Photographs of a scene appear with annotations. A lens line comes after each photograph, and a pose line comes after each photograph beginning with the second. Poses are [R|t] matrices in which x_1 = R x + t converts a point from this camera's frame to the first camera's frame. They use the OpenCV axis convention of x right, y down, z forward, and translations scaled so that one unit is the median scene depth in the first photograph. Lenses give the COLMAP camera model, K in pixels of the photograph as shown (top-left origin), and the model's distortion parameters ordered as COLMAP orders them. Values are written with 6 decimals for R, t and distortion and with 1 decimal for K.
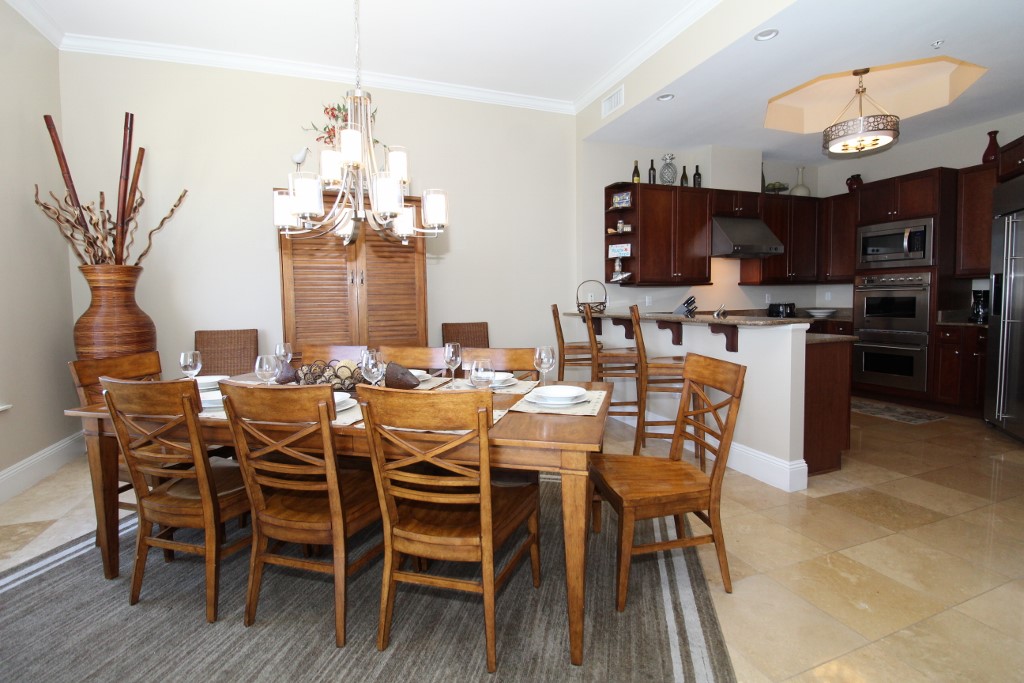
lens RADIAL K [[470.9, 0, 510.3], [0, 470.9, 329.9], [0, 0, 1]] dist [-0.000370, -0.013960]
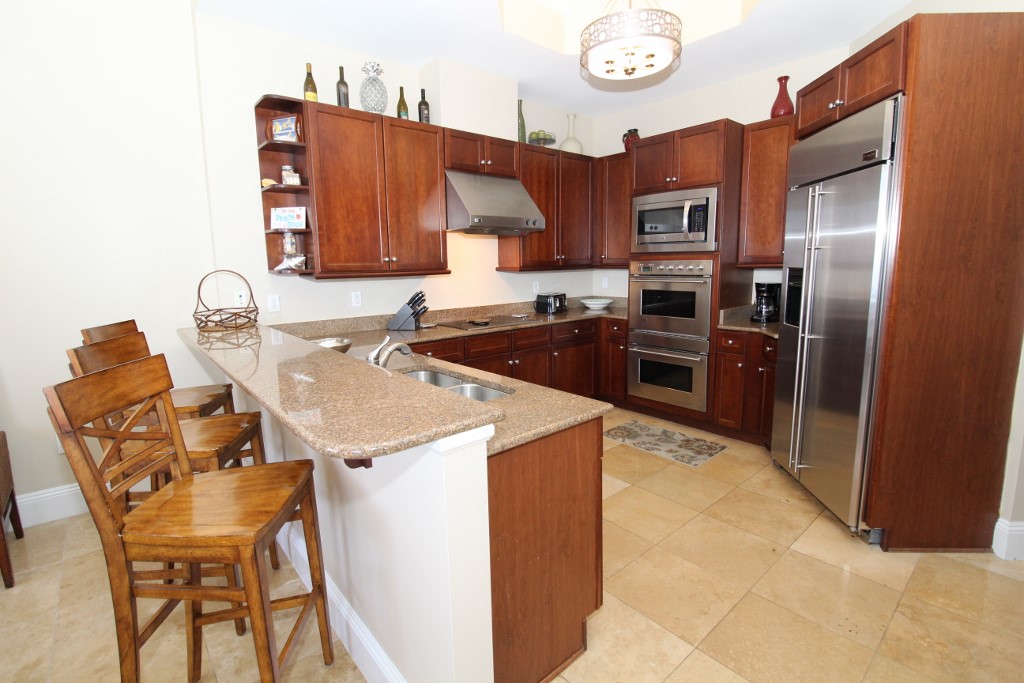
lens RADIAL K [[470.9, 0, 510.3], [0, 470.9, 329.9], [0, 0, 1]] dist [-0.000370, -0.013960]
pose [[0.936852, -0.047733, 0.346453, 0.282897], [0.022247, 0.996770, 0.077172, -0.068005], [-0.349017, -0.064591, 0.934888, 0.343984]]
